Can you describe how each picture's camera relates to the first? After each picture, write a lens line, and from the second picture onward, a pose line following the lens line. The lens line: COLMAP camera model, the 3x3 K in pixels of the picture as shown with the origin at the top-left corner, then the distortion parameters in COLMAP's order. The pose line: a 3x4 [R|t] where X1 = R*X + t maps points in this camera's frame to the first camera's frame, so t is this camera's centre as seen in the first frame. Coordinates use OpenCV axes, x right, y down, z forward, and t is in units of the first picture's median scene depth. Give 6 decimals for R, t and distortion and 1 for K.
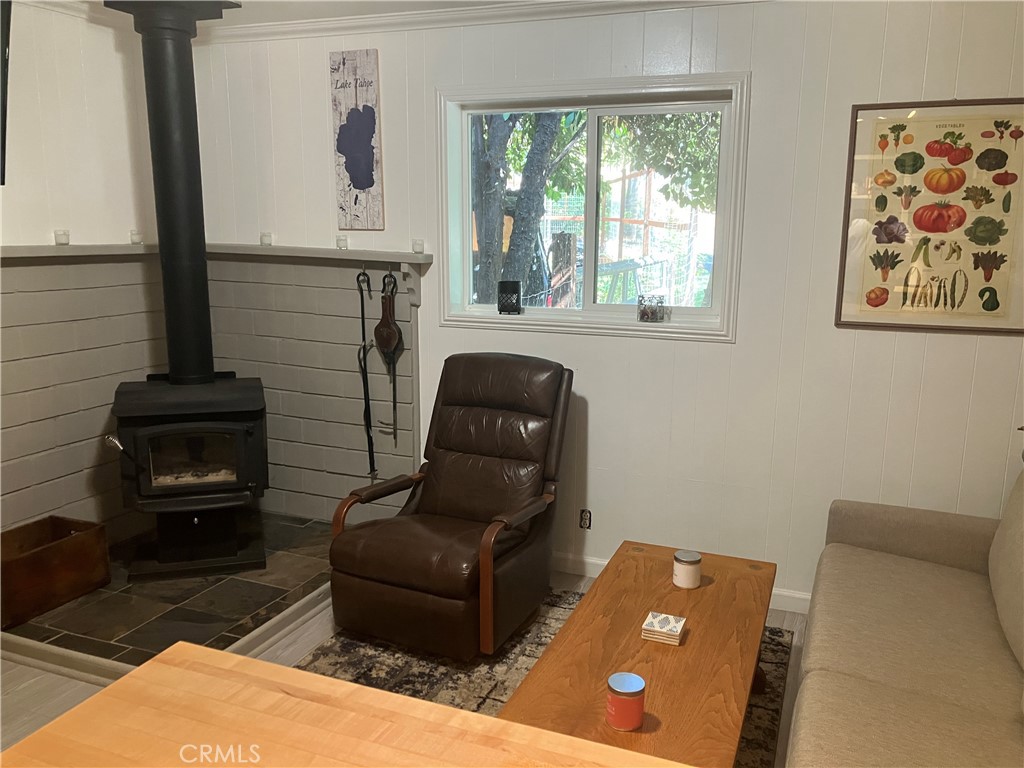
lens RADIAL K [[841.4, 0, 512.0], [0, 841.4, 384.0], [0, 0, 1]] dist [0.059967, -0.060151]
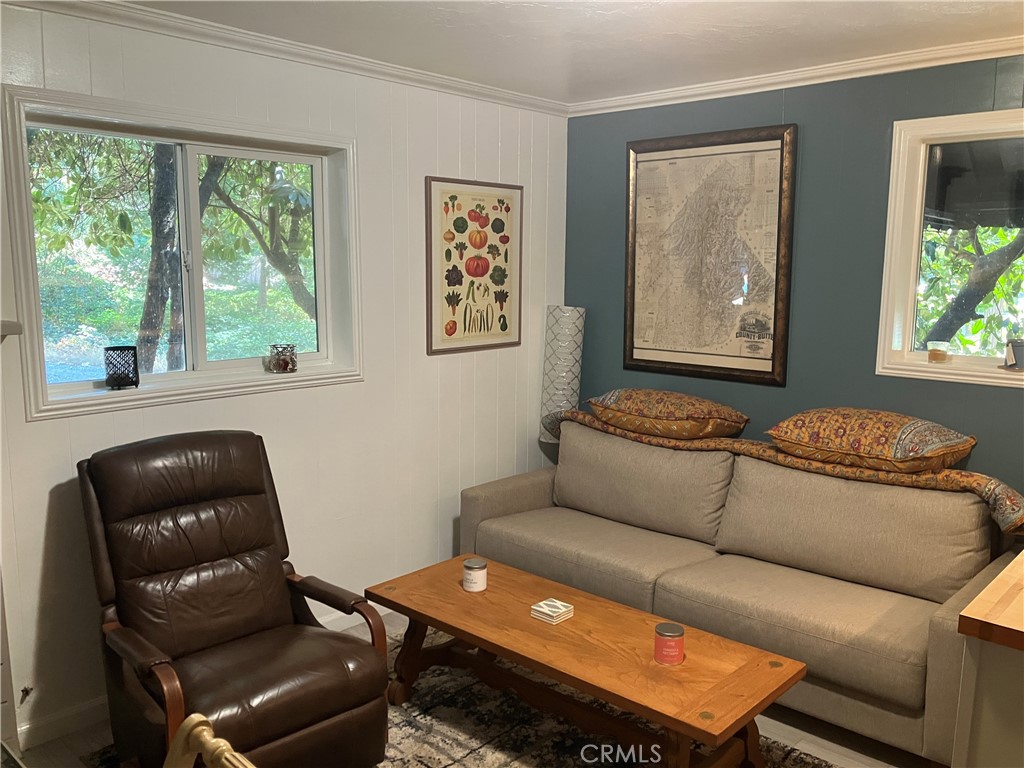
lens RADIAL K [[841.4, 0, 512.0], [0, 841.4, 384.0], [0, 0, 1]] dist [0.059967, -0.060151]
pose [[0.361803, -0.139152, 0.921811, -0.739250], [0.174897, 0.981372, 0.079498, -0.108476], [-0.915702, 0.132459, 0.379400, 0.466586]]
